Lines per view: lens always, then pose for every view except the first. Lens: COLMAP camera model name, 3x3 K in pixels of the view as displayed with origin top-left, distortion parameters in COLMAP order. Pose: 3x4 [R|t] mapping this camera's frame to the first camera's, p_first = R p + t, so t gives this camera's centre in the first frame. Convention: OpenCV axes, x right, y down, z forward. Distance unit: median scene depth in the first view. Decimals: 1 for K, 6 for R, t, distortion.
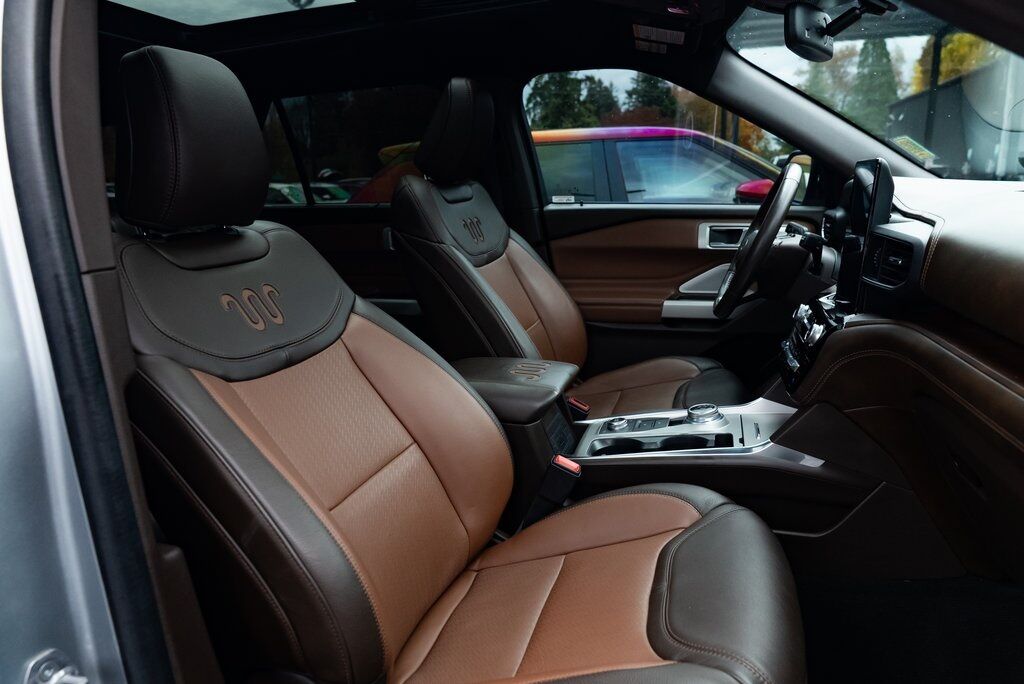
lens RADIAL K [[695.8, 0, 512.0], [0, 695.8, 342.0], [0, 0, 1]] dist [-0.033869, 0.022949]
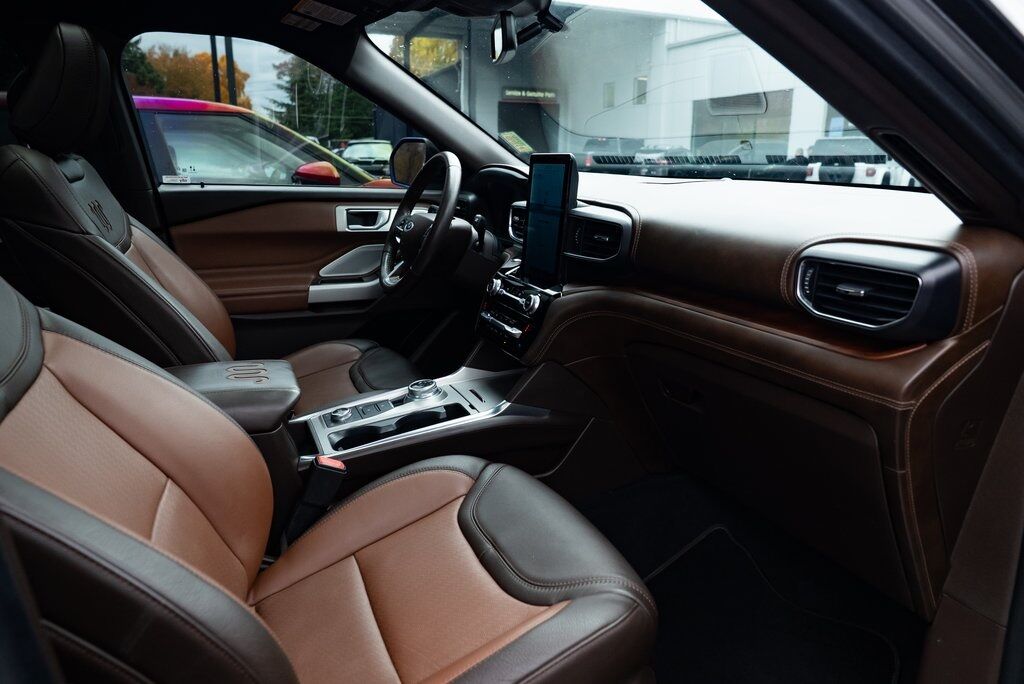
lens RADIAL K [[695.8, 0, 512.0], [0, 695.8, 342.0], [0, 0, 1]] dist [-0.033869, 0.022949]
pose [[0.777361, -0.120901, 0.617327, -0.213715], [0.103711, 0.992560, 0.063793, -0.017341], [-0.620446, 0.014433, 0.784116, 0.073299]]
